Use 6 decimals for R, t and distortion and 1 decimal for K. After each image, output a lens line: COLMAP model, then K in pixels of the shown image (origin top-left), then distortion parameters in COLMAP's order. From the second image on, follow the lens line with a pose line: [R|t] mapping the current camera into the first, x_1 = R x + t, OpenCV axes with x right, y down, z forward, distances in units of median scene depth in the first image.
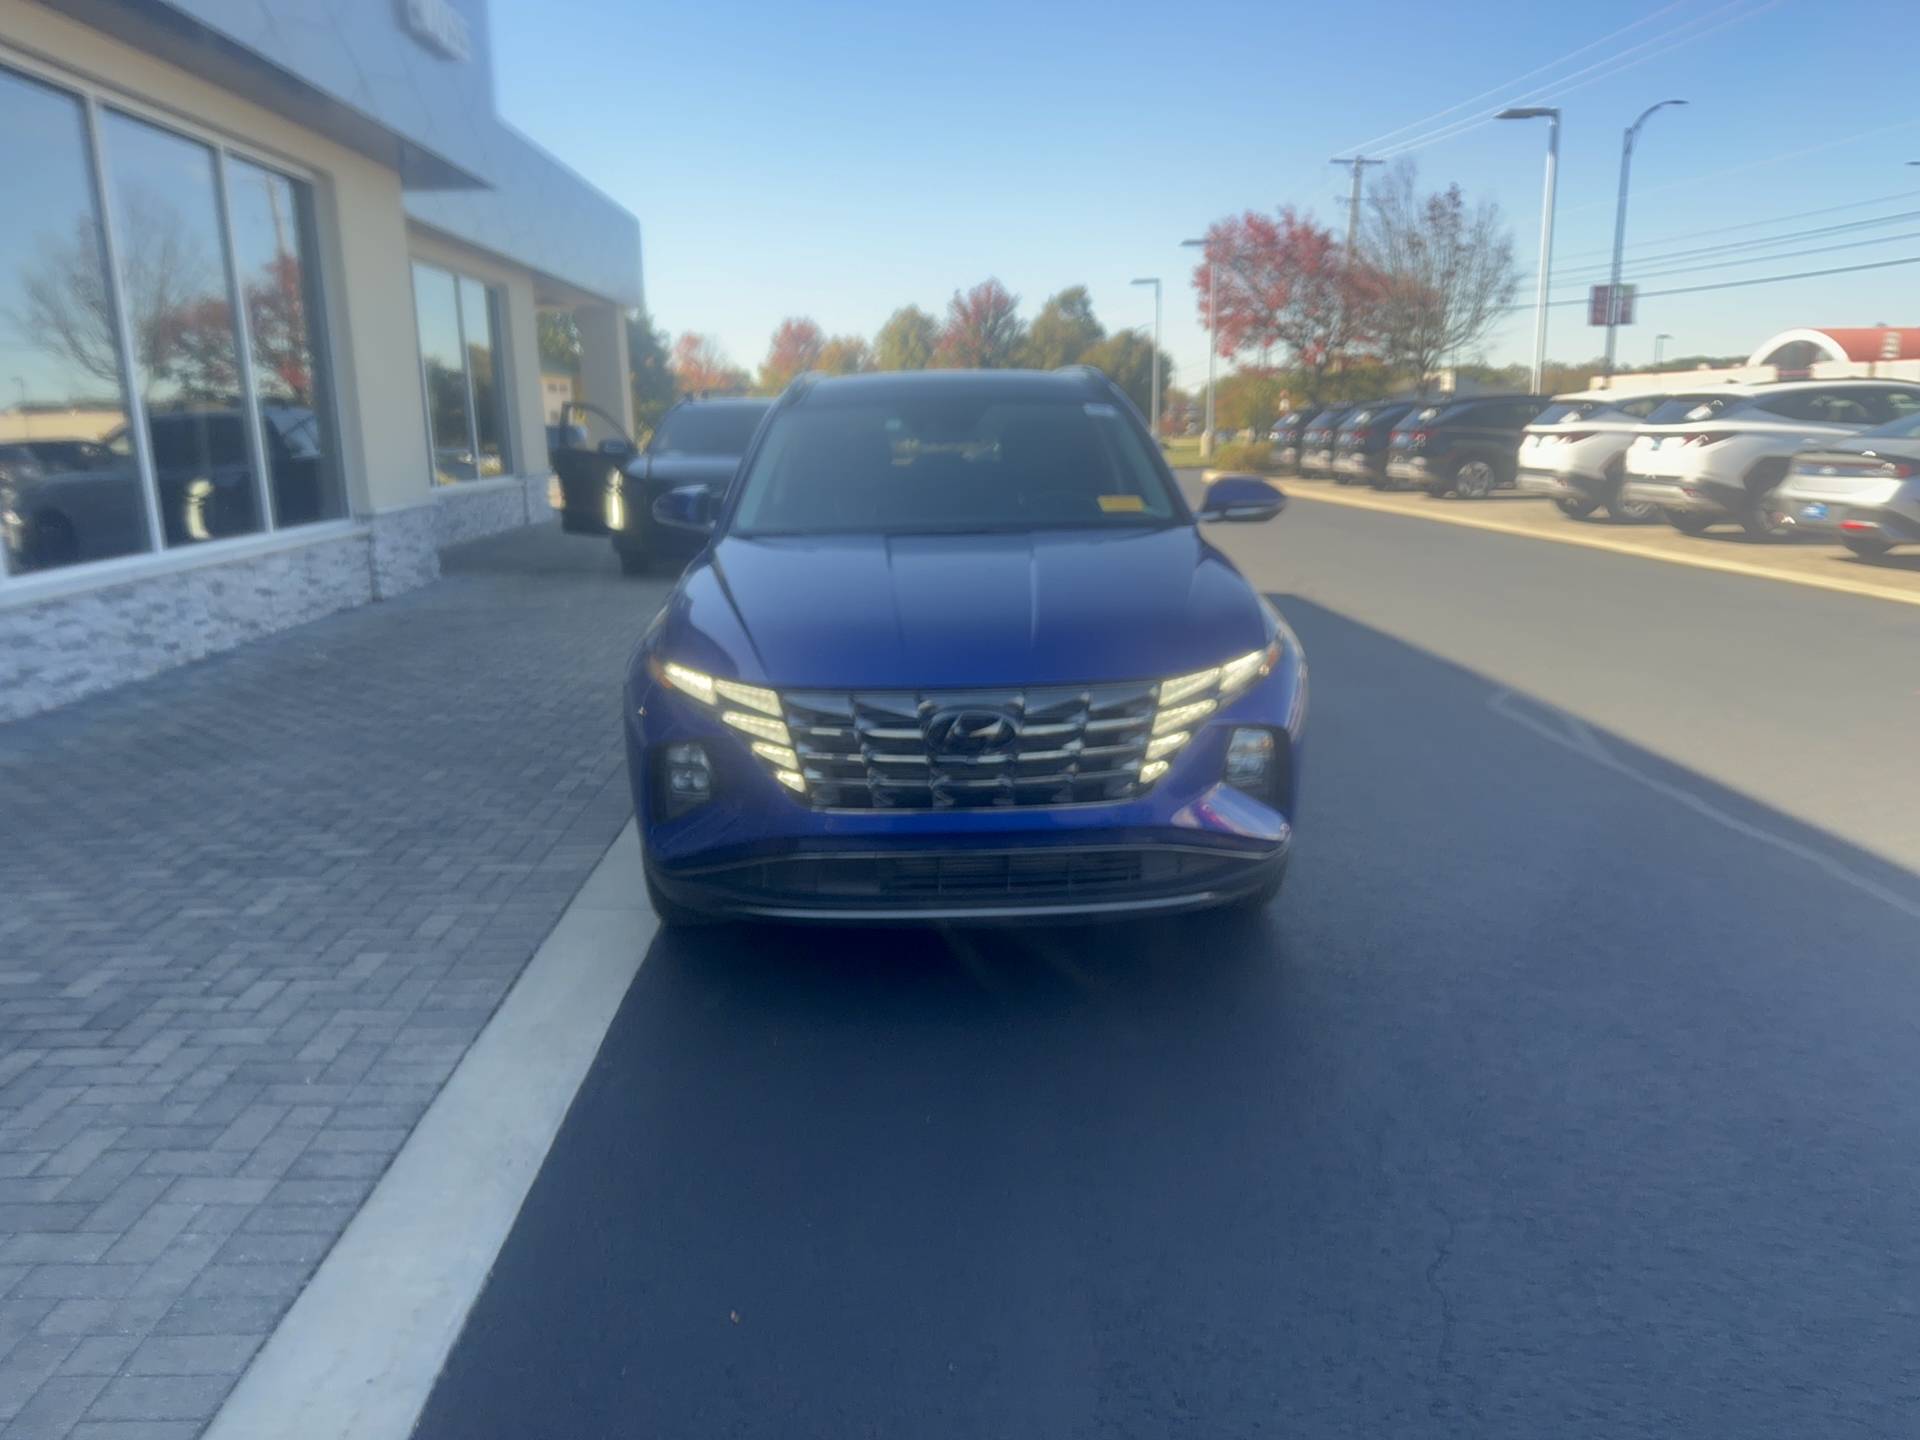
lens RADIAL K [[1375.6, 0, 952.6], [0, 1375.6, 725.8], [0, 0, 1]] dist [0.004665, -0.029179]
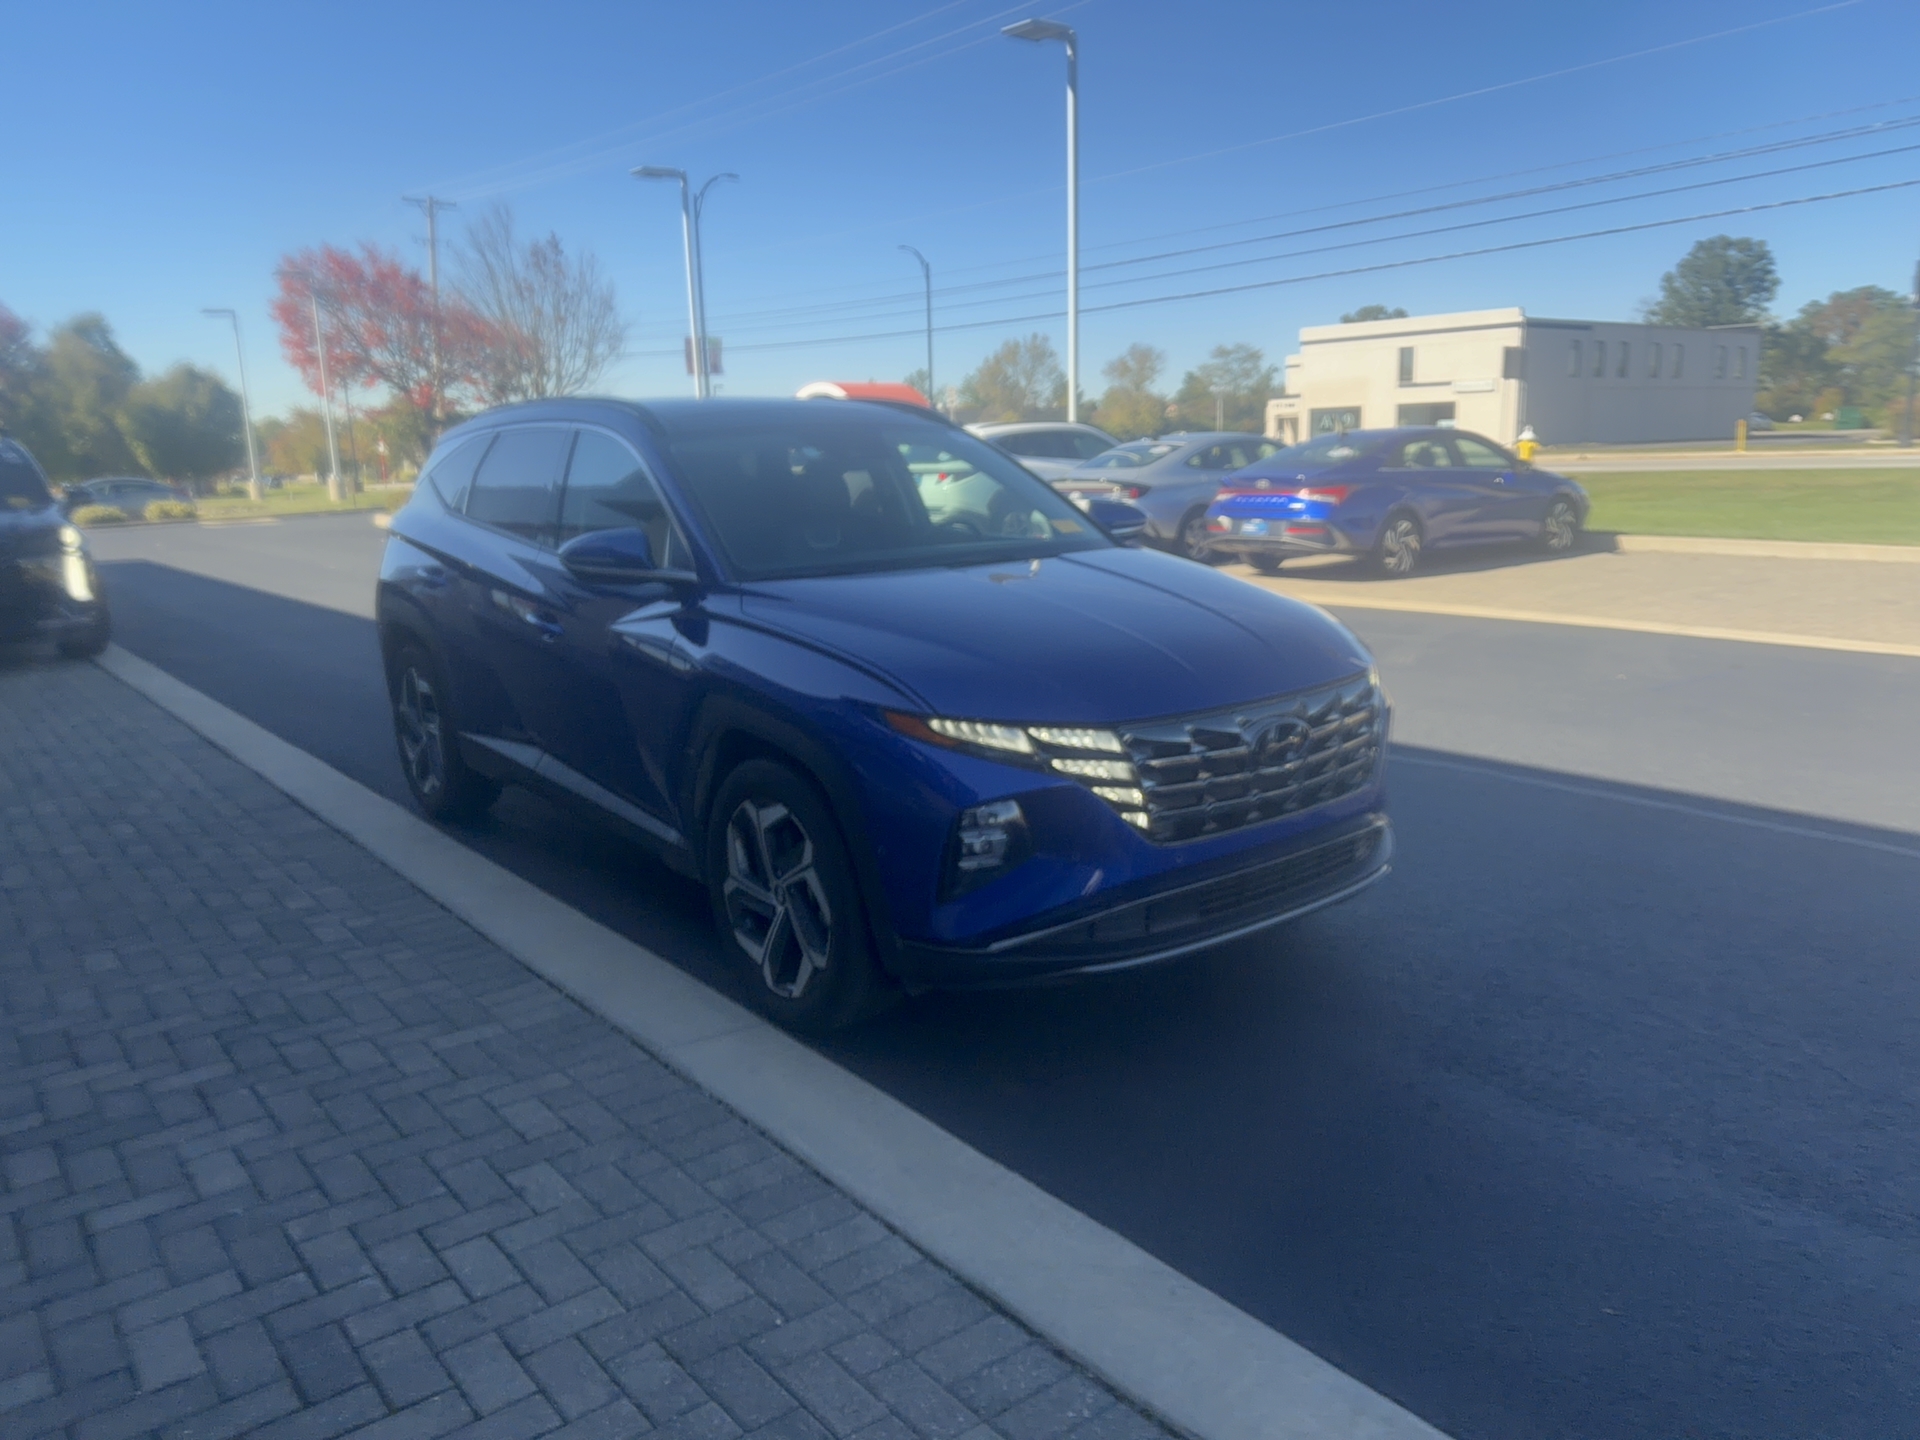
lens RADIAL K [[1362.6, 0, 961.1], [0, 1362.6, 743.5], [0, 0, 1]] dist [0.008324, -0.026129]
pose [[0.794778, -0.133848, 0.591956, -0.530130], [0.143574, 0.989157, 0.030893, -0.040569], [-0.589673, 0.060437, 0.805378, 0.221379]]
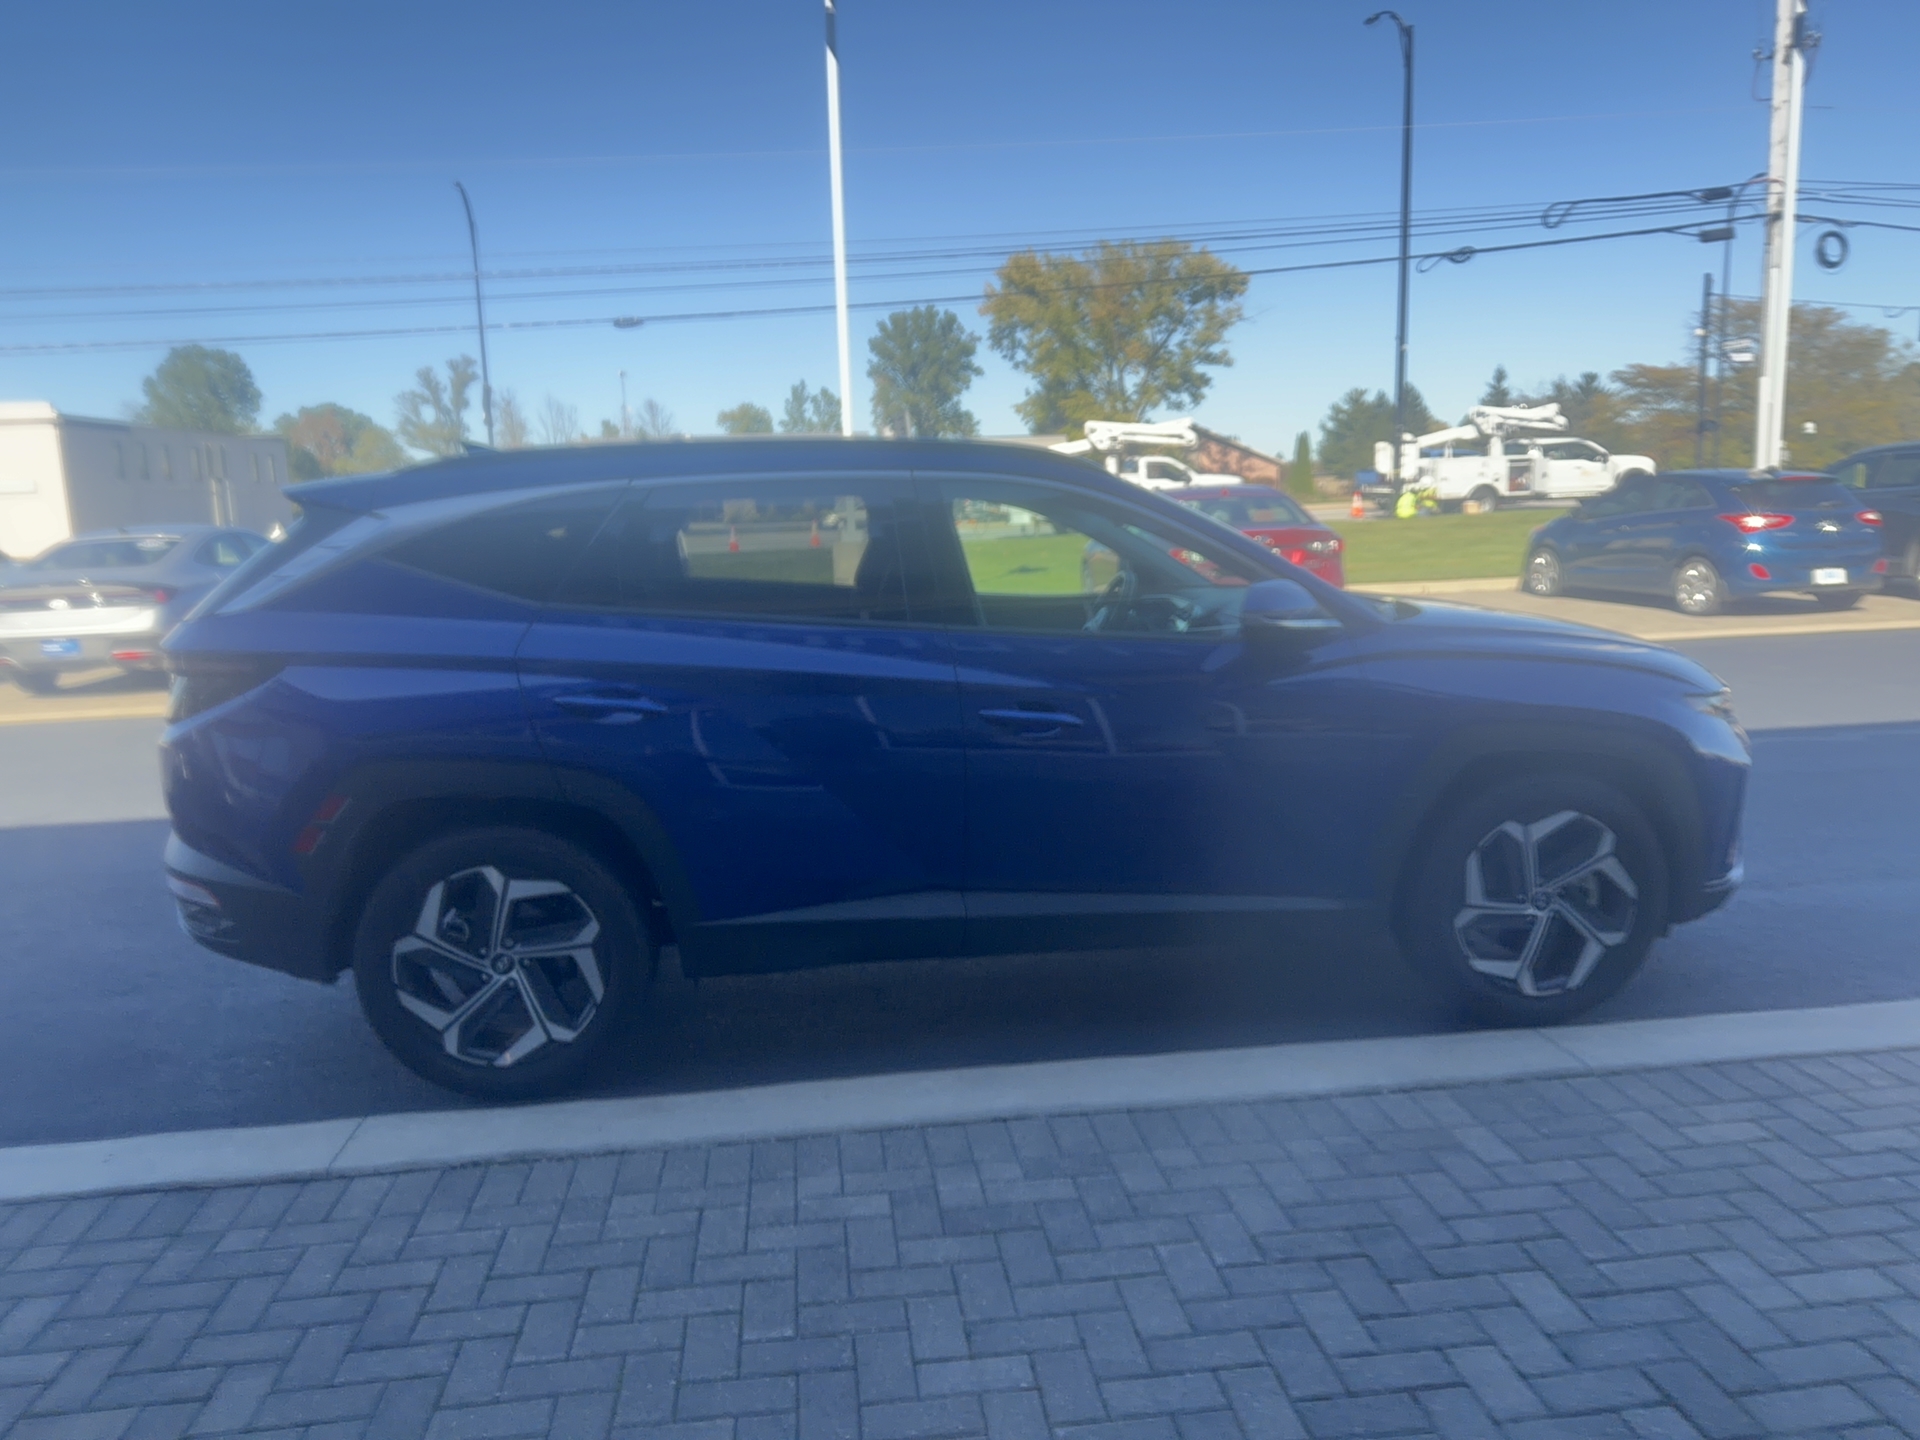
lens RADIAL K [[1362.6, 0, 961.1], [0, 1362.6, 743.5], [0, 0, 1]] dist [0.008324, -0.026129]
pose [[-0.081155, -0.154672, 0.984627, -0.921065], [0.251866, 0.952641, 0.170406, -0.257557], [-0.964353, 0.261823, -0.038355, 1.213168]]
